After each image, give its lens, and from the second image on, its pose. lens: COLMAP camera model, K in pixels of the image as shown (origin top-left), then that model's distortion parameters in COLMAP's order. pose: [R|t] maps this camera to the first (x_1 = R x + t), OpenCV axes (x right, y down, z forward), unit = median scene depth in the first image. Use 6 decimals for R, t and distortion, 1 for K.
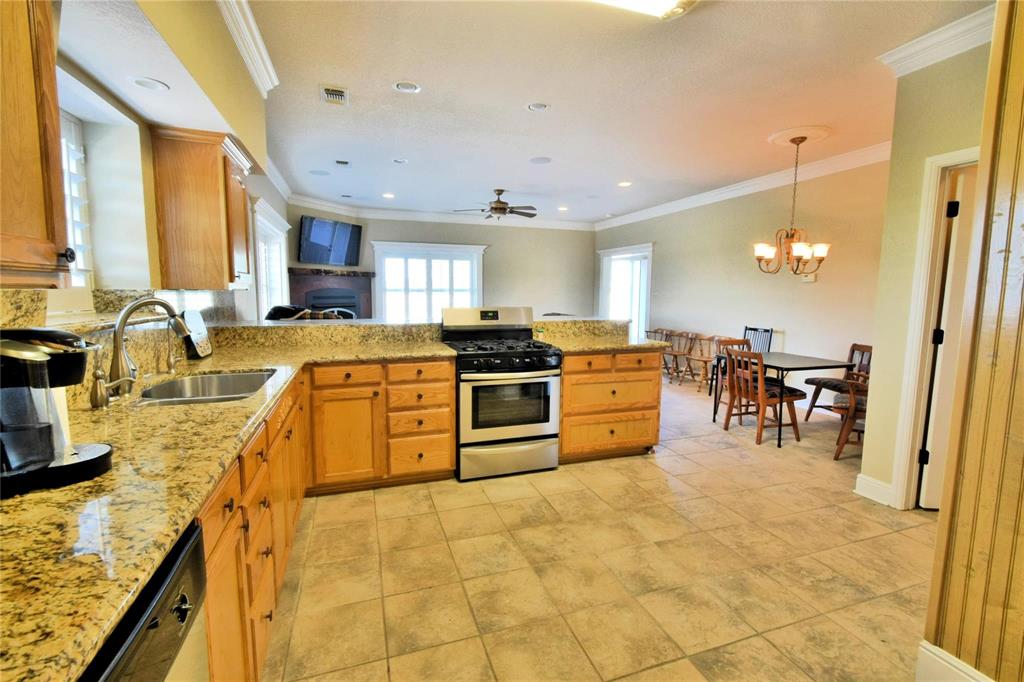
lens RADIAL K [[450.9, 0, 515.8], [0, 450.9, 338.7], [0, 0, 1]] dist [0.002958, 0.000091]
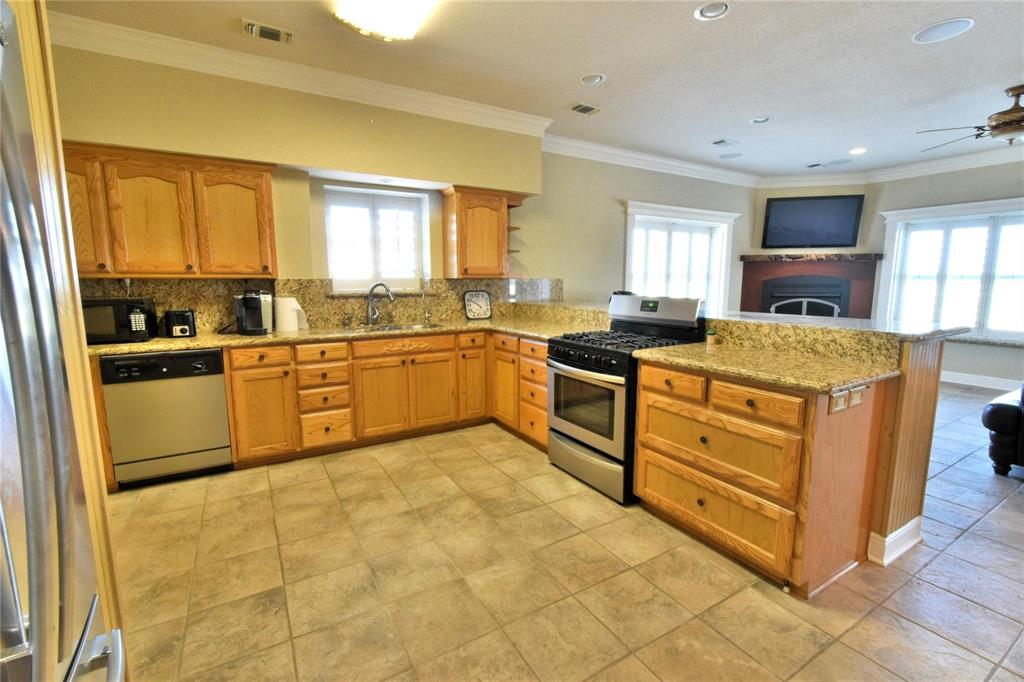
lens RADIAL K [[450.9, 0, 515.8], [0, 450.9, 341.6], [0, 0, 1]] dist [0.002958, 0.000091]
pose [[0.207972, 0.128059, -0.969716, 0.902566], [-0.100698, 0.988928, 0.109000, -0.066996], [0.972938, 0.074980, 0.218564, 0.738368]]
